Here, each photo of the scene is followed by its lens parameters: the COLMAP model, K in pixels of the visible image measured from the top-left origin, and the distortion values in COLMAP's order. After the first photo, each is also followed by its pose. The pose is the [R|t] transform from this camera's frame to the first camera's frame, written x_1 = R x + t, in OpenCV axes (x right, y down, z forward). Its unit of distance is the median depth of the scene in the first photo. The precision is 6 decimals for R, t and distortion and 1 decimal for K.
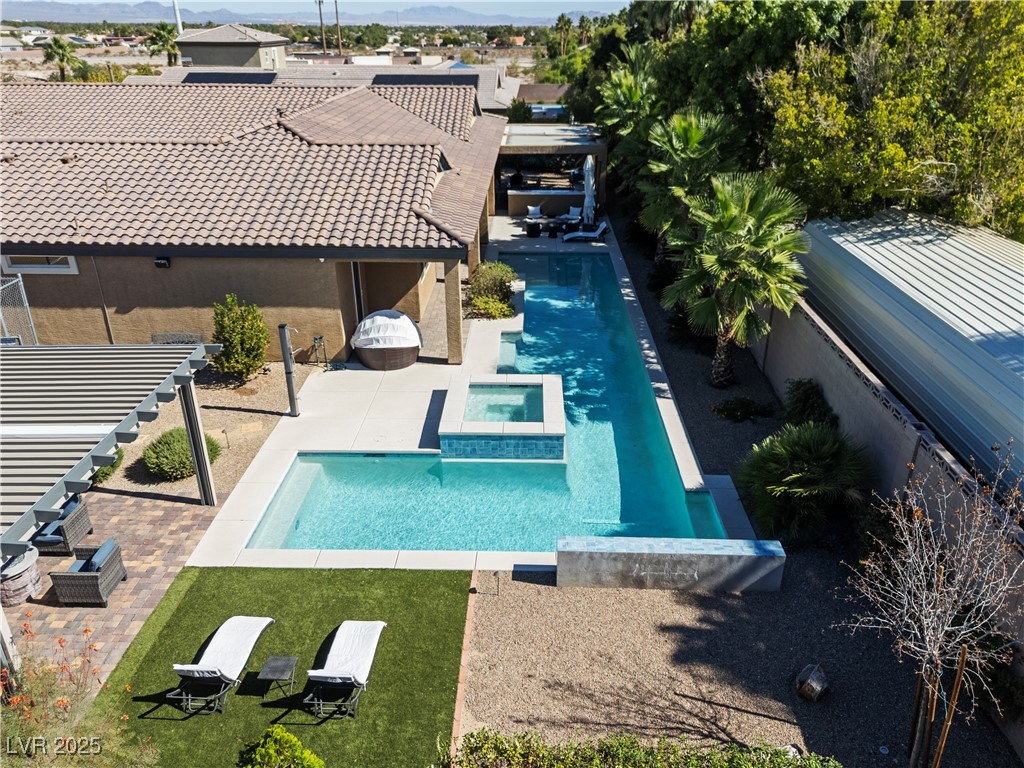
lens RADIAL K [[771.5, 0, 512.0], [0, 771.5, 384.0], [0, 0, 1]] dist [0.092939, -0.067674]
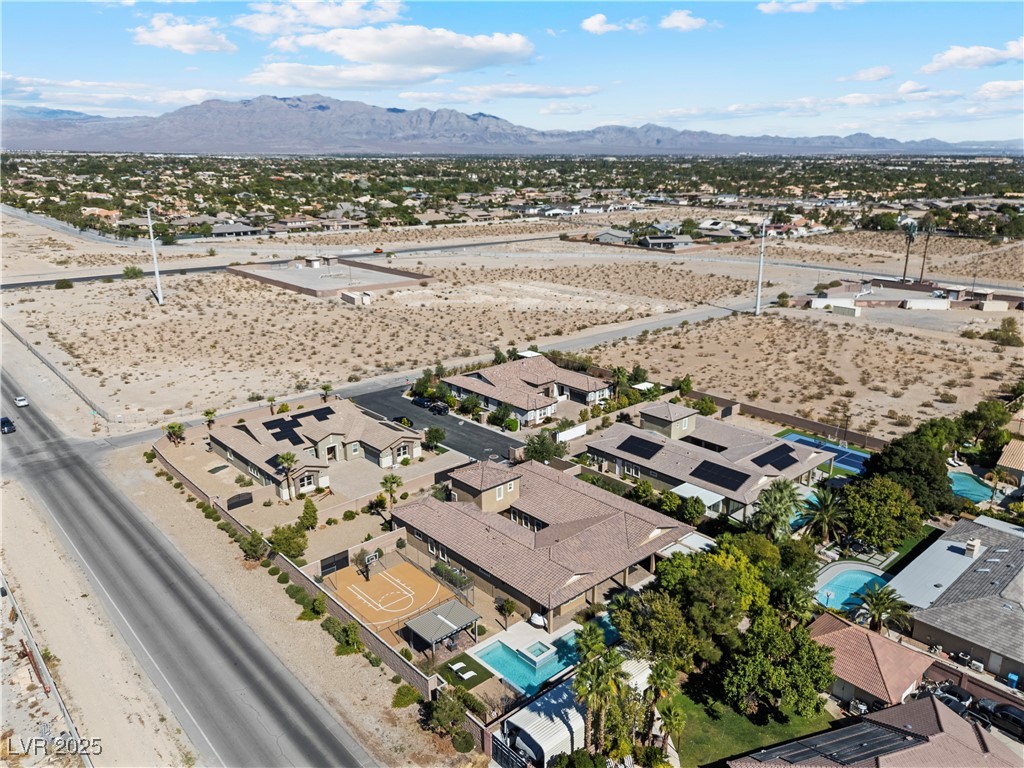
lens RADIAL K [[765.1, 0, 512.0], [0, 765.1, 384.0], [0, 0, 1]] dist [0.089549, -0.119761]
pose [[0.696577, 0.218929, -0.683265, 2.352630], [-0.306299, 0.951908, -0.007260, -1.227003], [0.648816, 0.214340, 0.730135, -2.422533]]
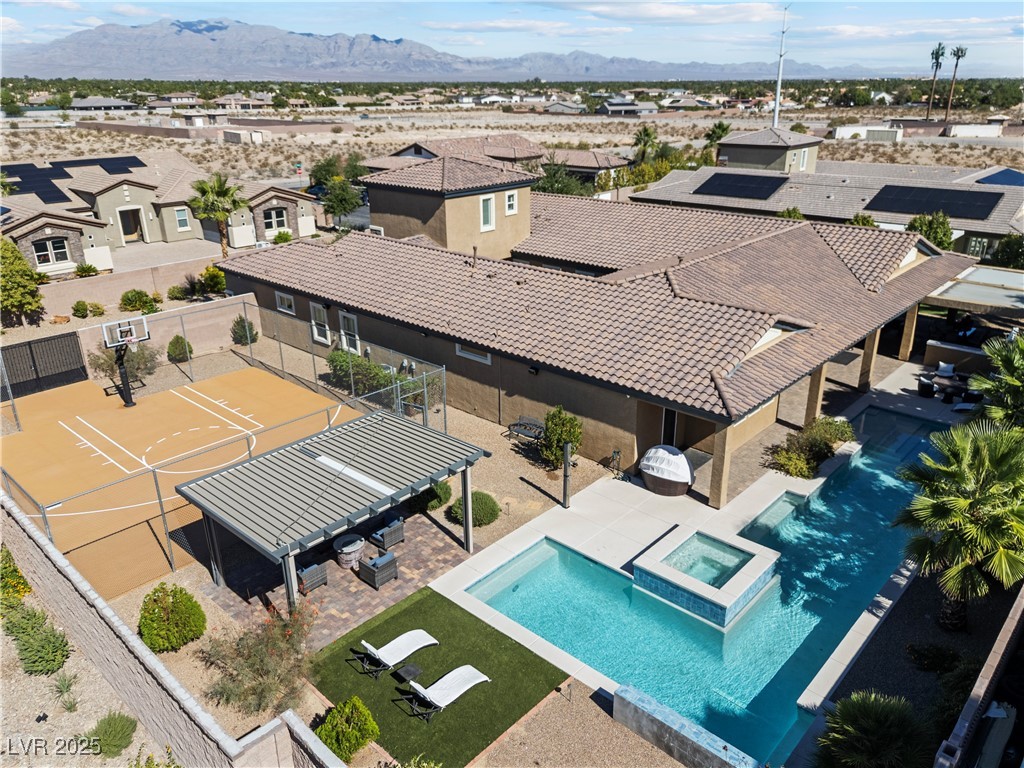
lens RADIAL K [[765.1, 0, 512.0], [0, 765.1, 384.0], [0, 0, 1]] dist [0.089549, -0.119761]
pose [[0.758459, 0.241476, -0.605334, 0.369322], [-0.271960, 0.961359, 0.042744, -0.180284], [0.592265, 0.132207, 0.794823, -0.120393]]
